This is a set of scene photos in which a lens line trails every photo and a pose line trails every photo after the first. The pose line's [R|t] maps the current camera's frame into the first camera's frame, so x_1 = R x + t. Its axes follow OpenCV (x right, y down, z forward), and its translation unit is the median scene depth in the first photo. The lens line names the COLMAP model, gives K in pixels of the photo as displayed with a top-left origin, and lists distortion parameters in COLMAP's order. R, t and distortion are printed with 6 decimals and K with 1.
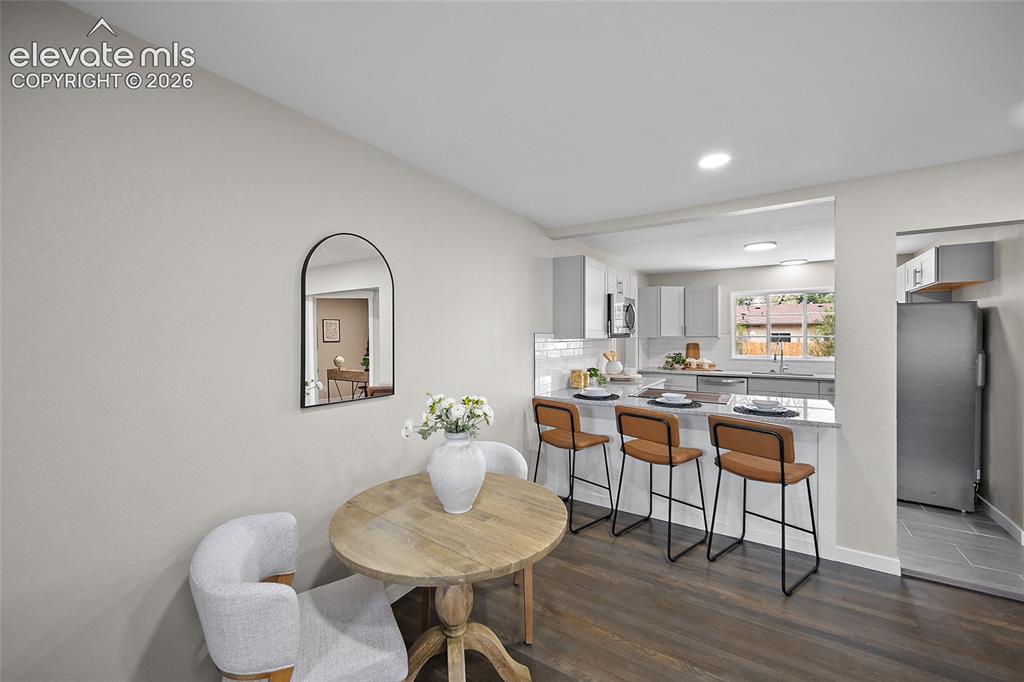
lens RADIAL K [[406.4, 0, 508.3], [0, 406.4, 340.5], [0, 0, 1]] dist [-0.001041, -0.000301]
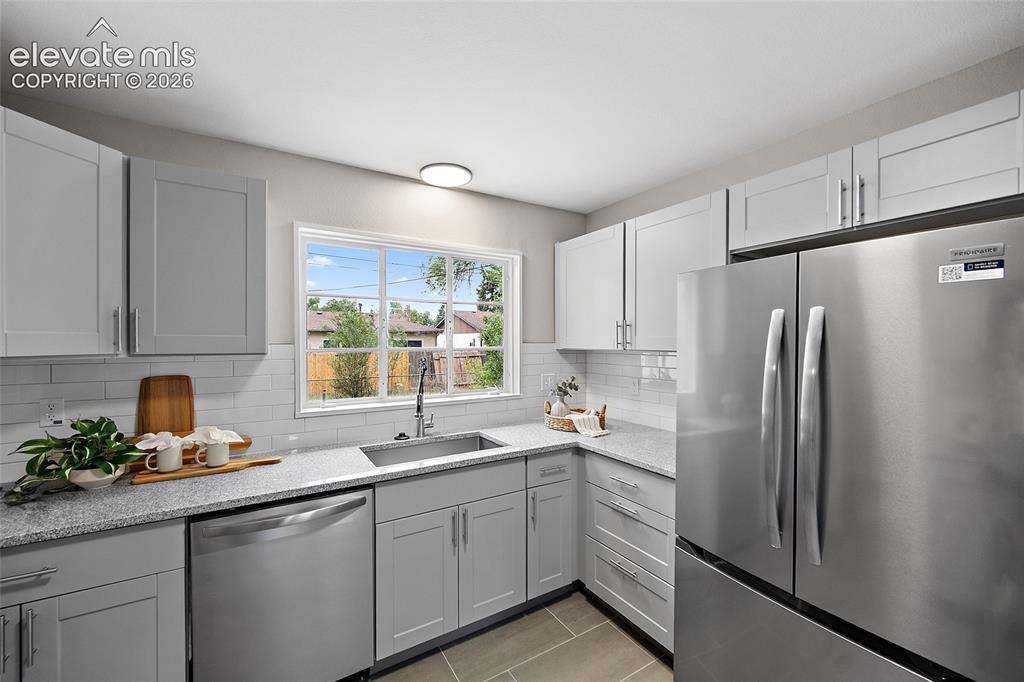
lens RADIAL K [[406.4, 0, 508.3], [0, 406.4, 340.5], [0, 0, 1]] dist [-0.001041, -0.000301]
pose [[0.424687, 0.005410, 0.905324, 0.304341], [0.011098, 0.999876, -0.011181, -0.012762], [-0.905272, 0.014796, 0.424574, 0.675493]]
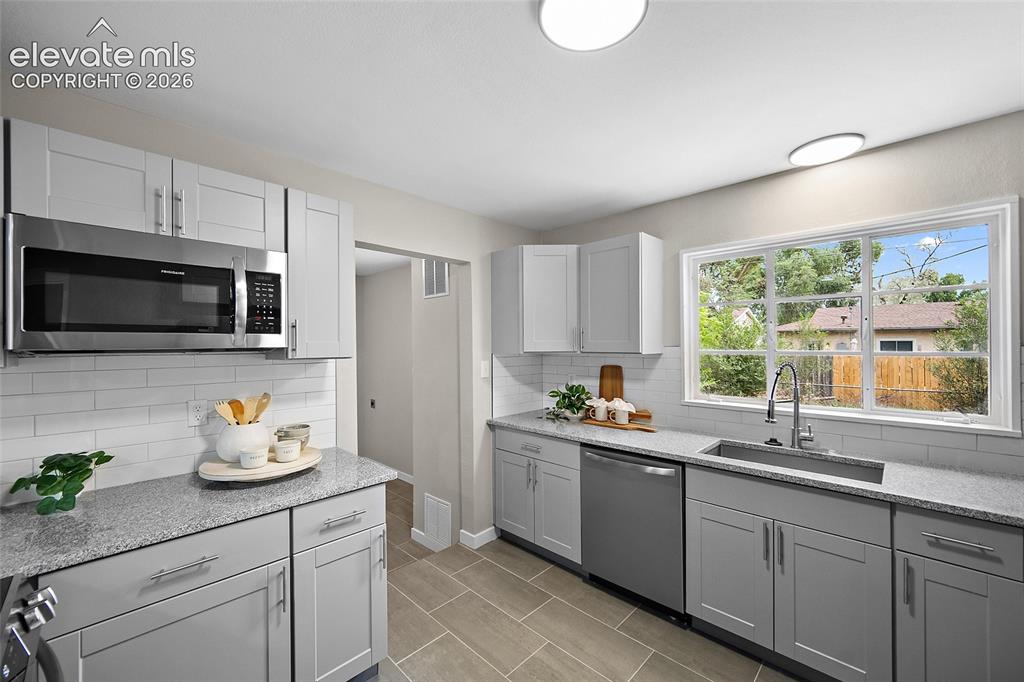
lens RADIAL K [[406.4, 0, 508.3], [0, 406.4, 340.5], [0, 0, 1]] dist [-0.001041, -0.000301]
pose [[0.983145, -0.002519, -0.182810, 0.434680], [-0.000996, 0.999817, -0.019130, -0.013461], [0.182824, 0.018990, 0.982962, 0.522958]]
